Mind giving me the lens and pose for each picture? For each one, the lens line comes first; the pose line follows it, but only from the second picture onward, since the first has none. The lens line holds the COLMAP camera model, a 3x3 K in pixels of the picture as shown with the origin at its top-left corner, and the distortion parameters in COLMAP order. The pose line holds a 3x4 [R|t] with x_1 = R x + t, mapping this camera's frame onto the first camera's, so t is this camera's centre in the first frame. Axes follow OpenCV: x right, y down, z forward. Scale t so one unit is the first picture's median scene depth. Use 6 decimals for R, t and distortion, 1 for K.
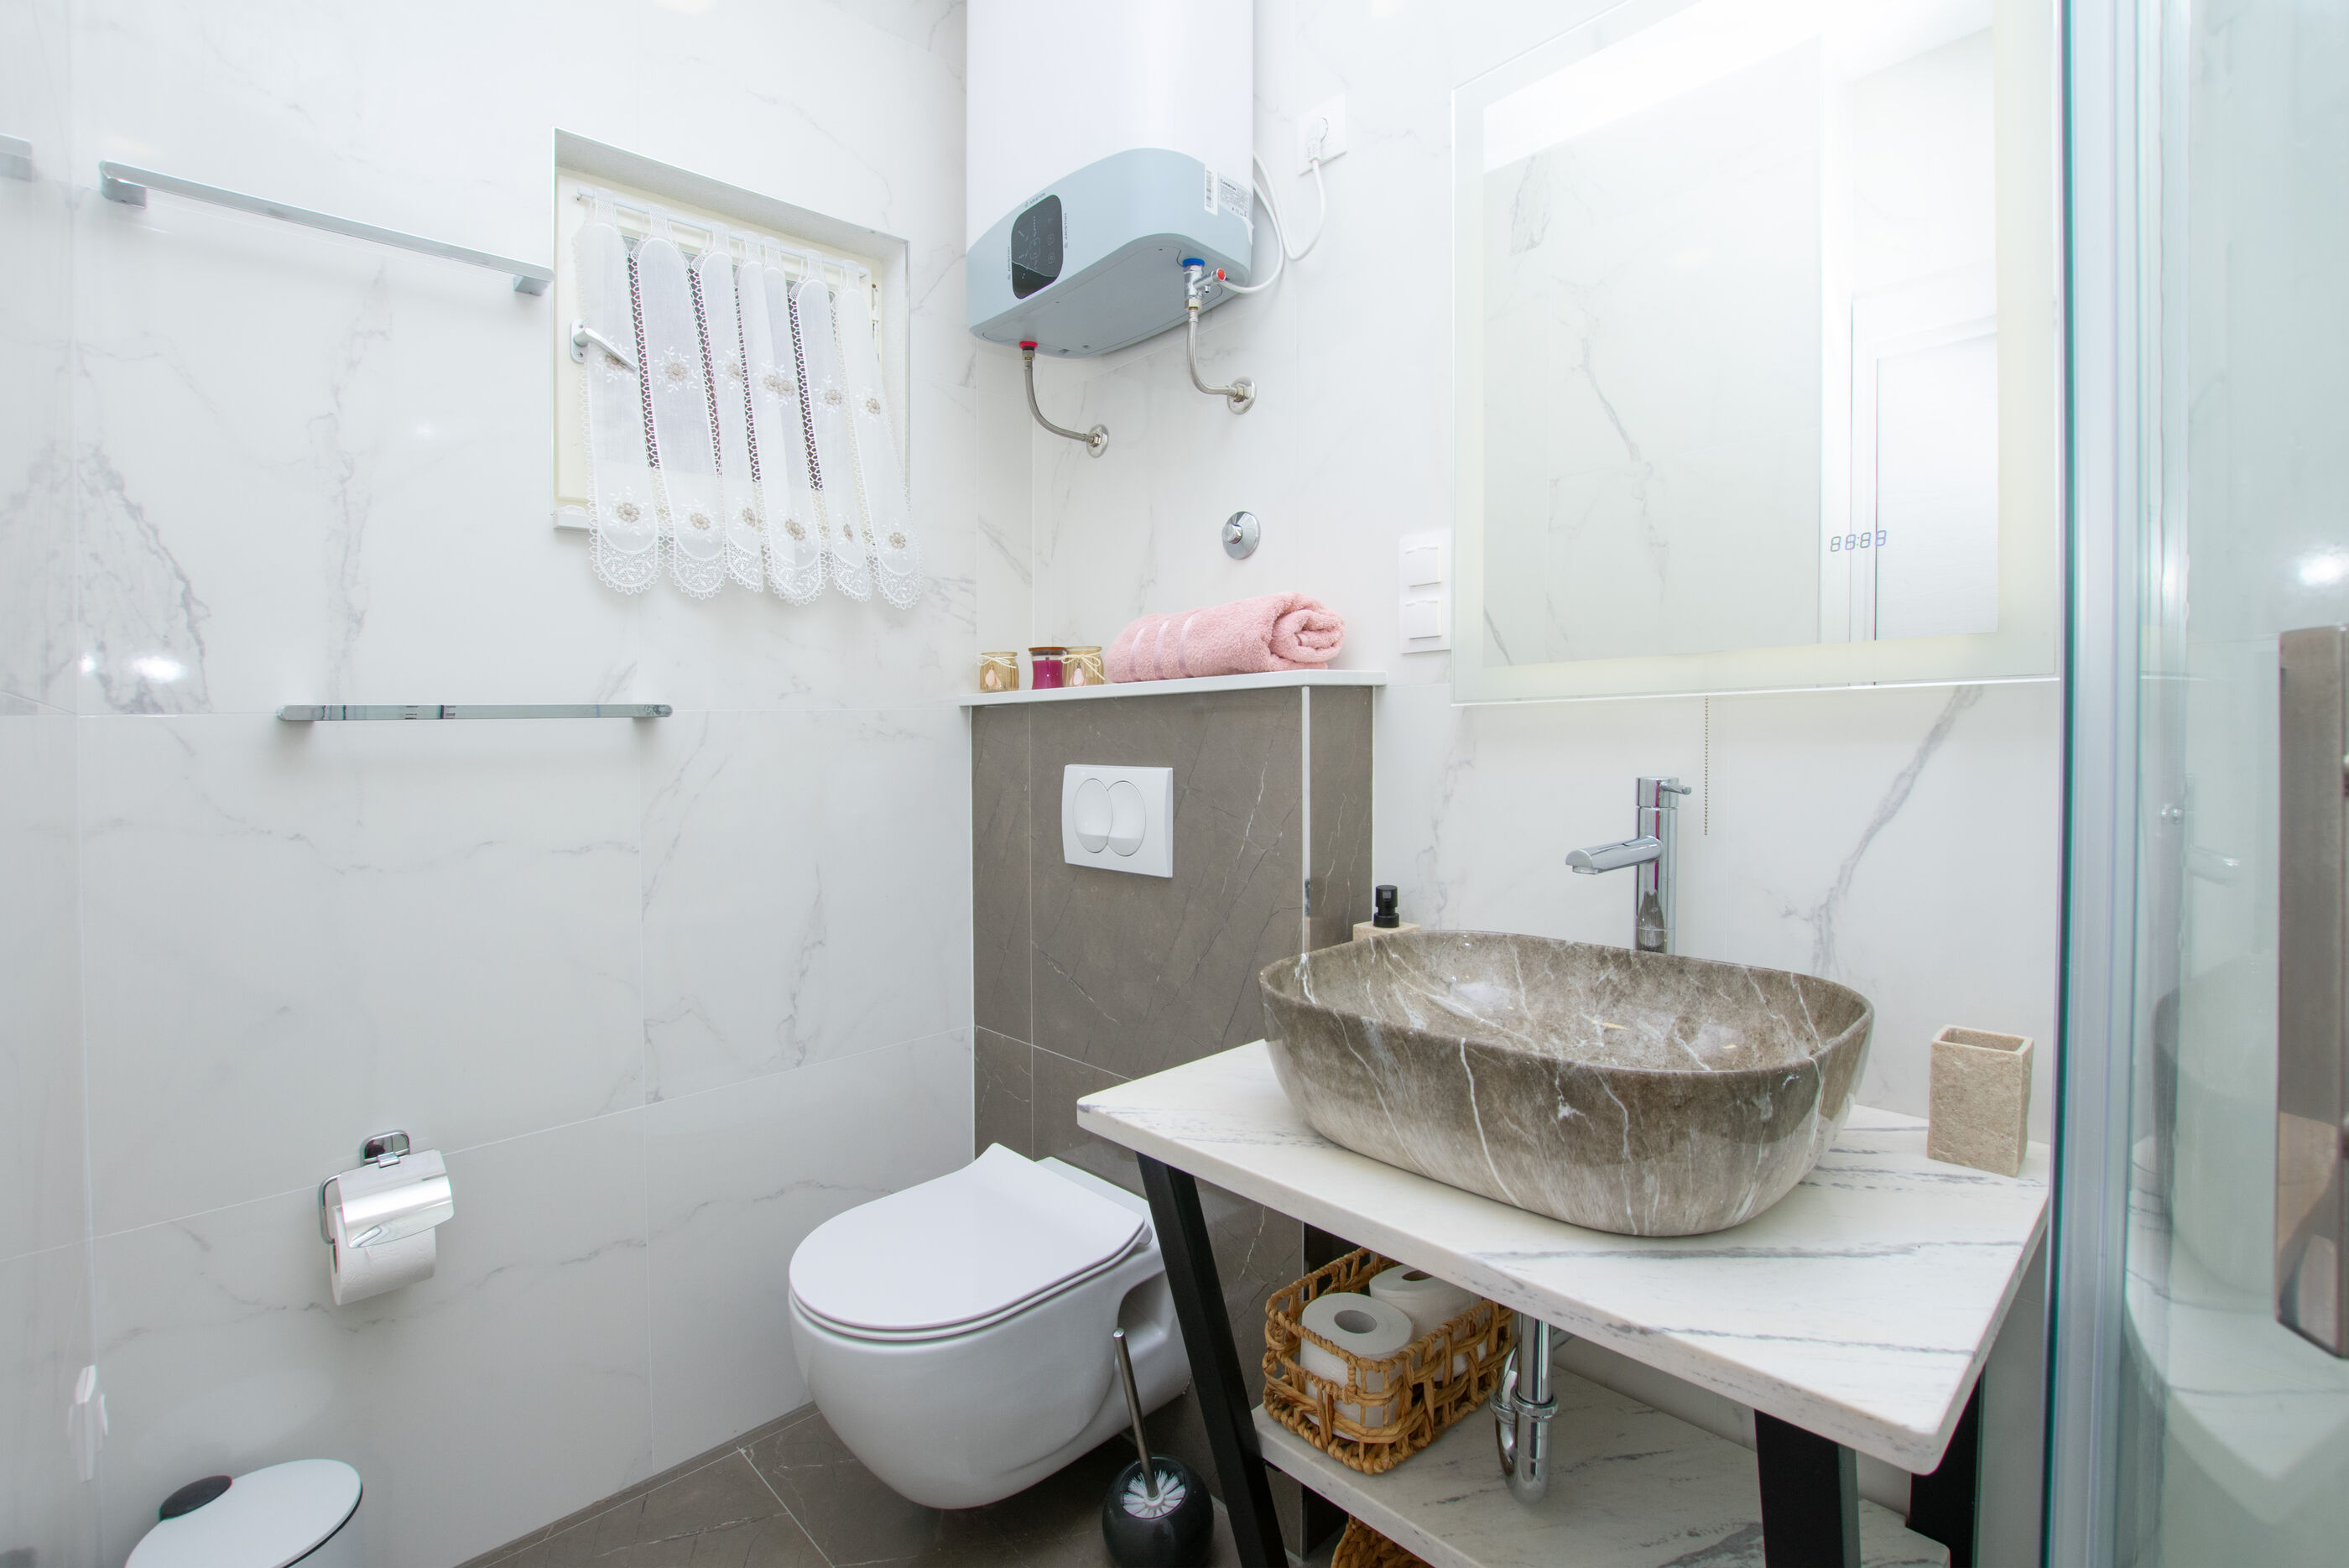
lens RADIAL K [[1001.9, 0, 1172.3], [0, 1001.9, 775.7], [0, 0, 1]] dist [-0.028616, 0.011419]
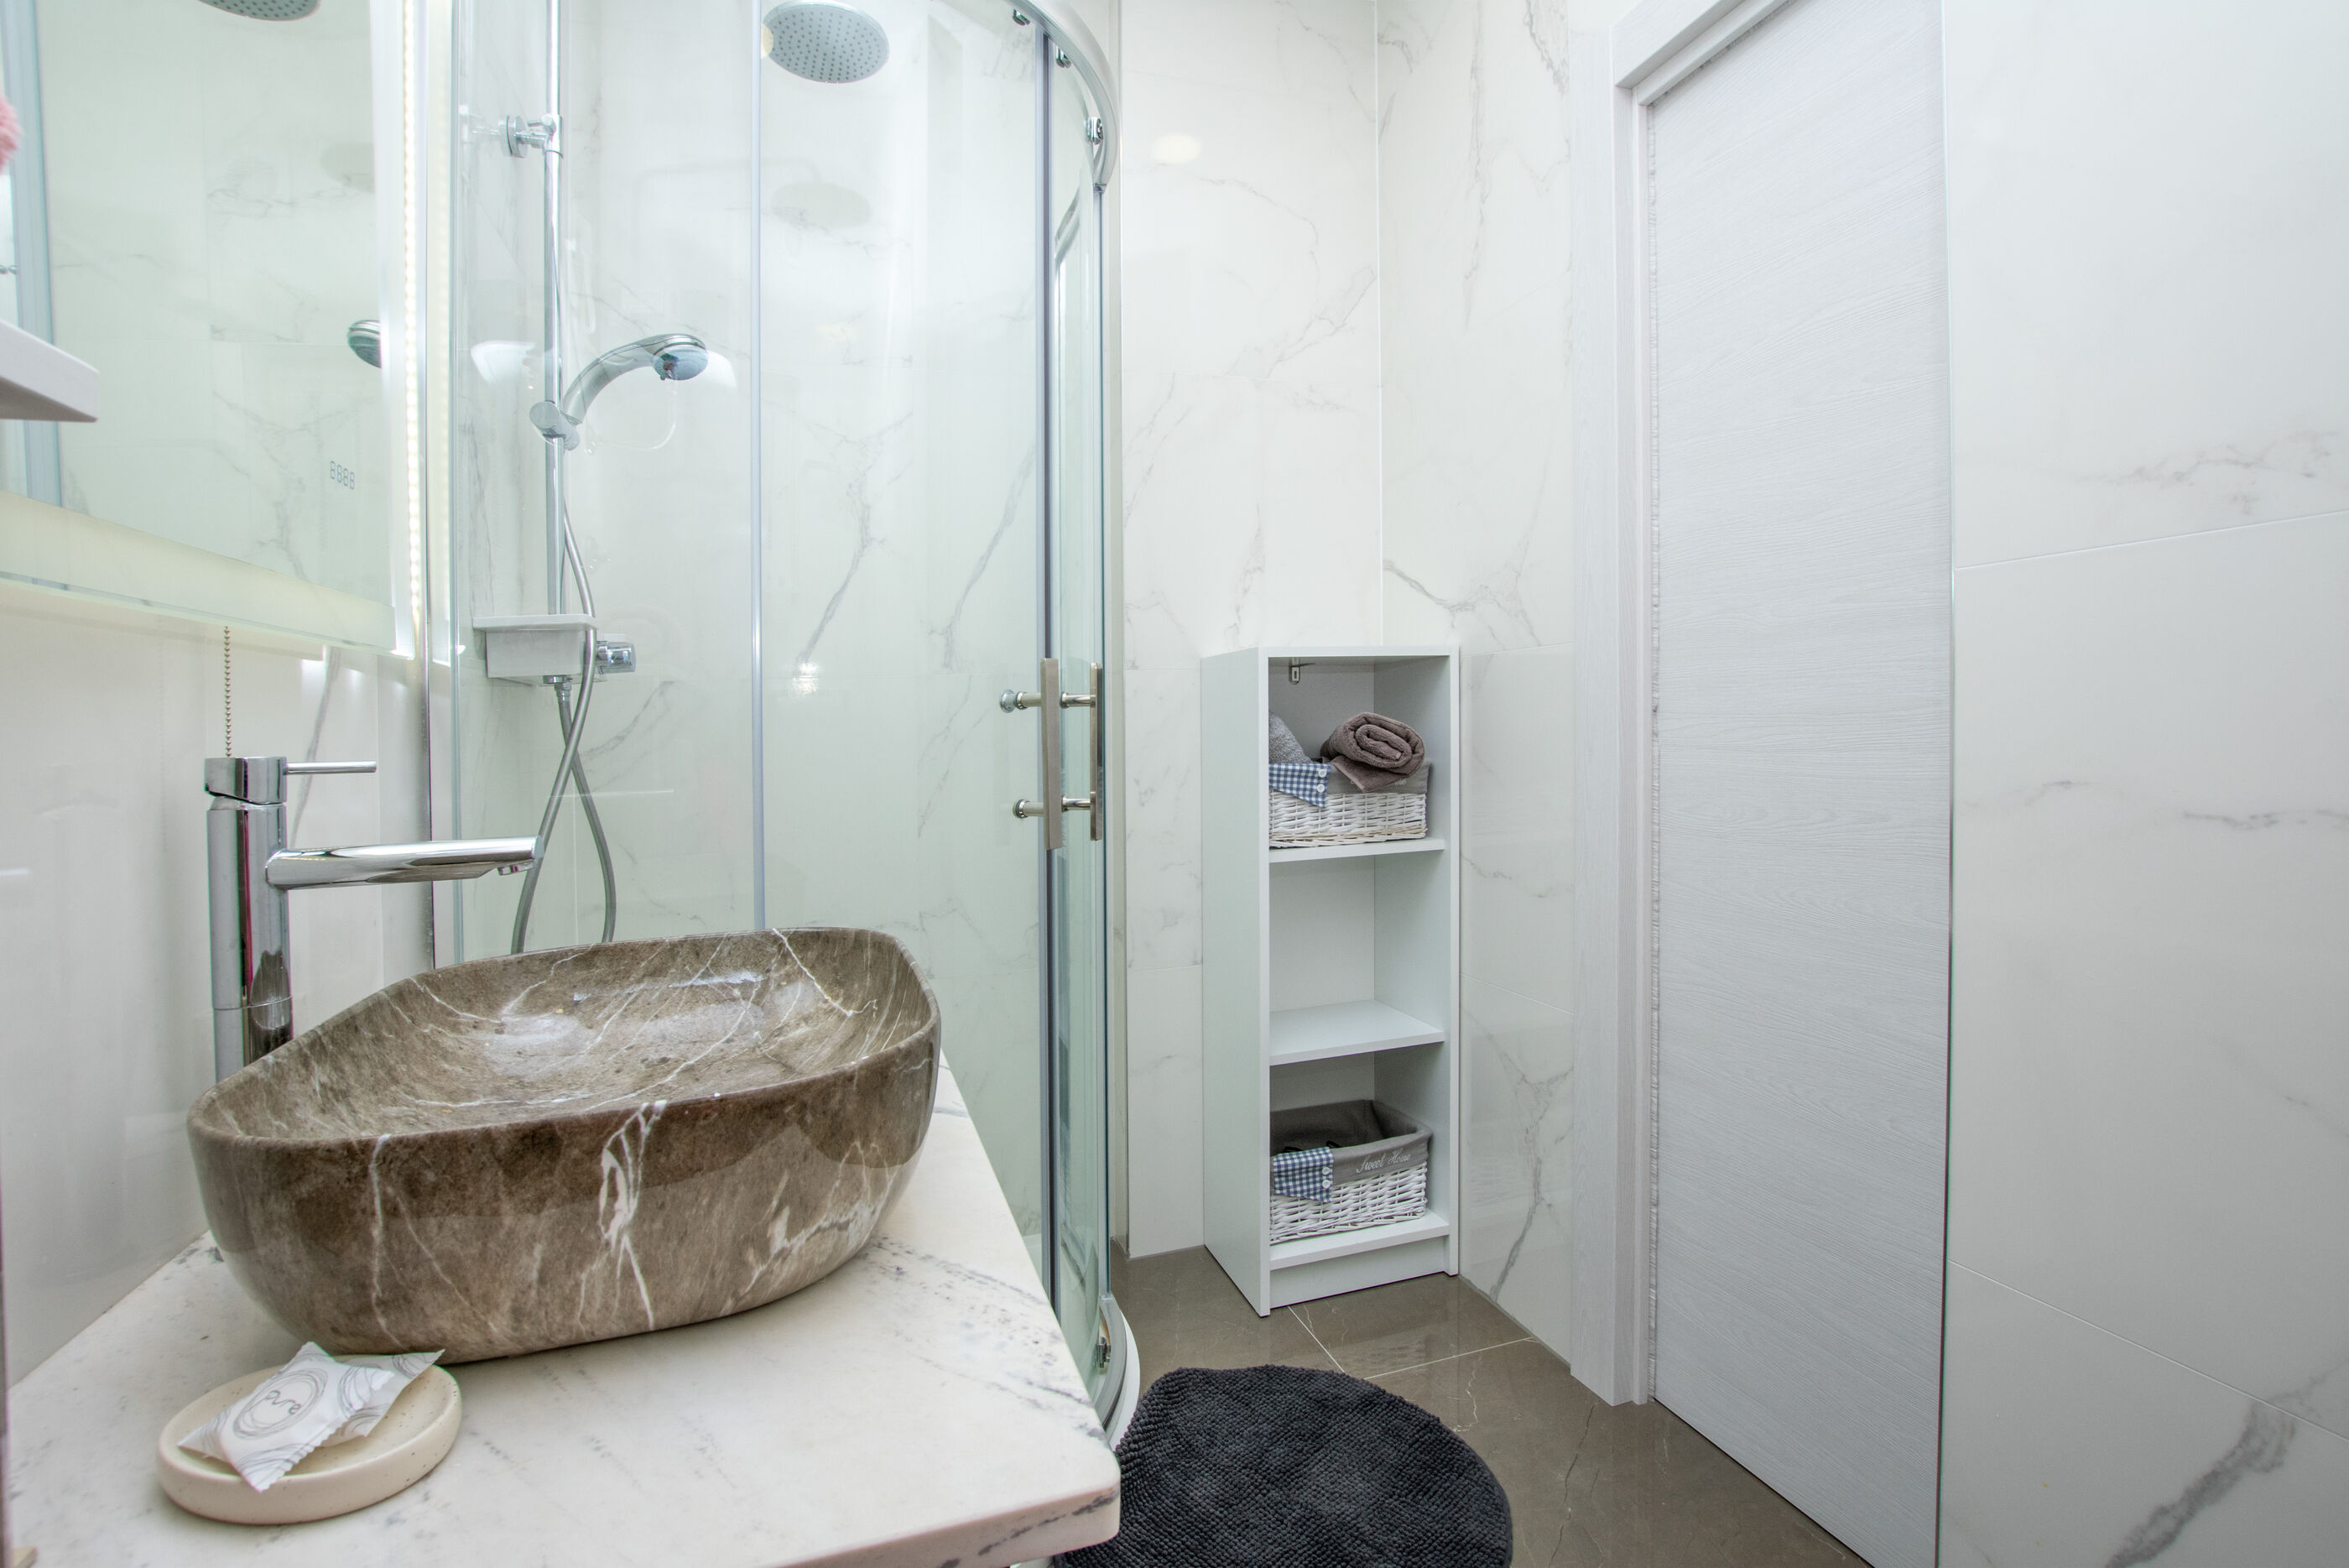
lens RADIAL K [[1032.0, 0, 1157.6], [0, 1032.0, 784.5], [0, 0, 1]] dist [-0.001361, 0.000061]
pose [[-0.899666, 0.003158, 0.436567, -0.252568], [0.041080, 0.996150, 0.077450, -0.007090], [-0.434642, 0.087613, -0.896332, 1.102689]]
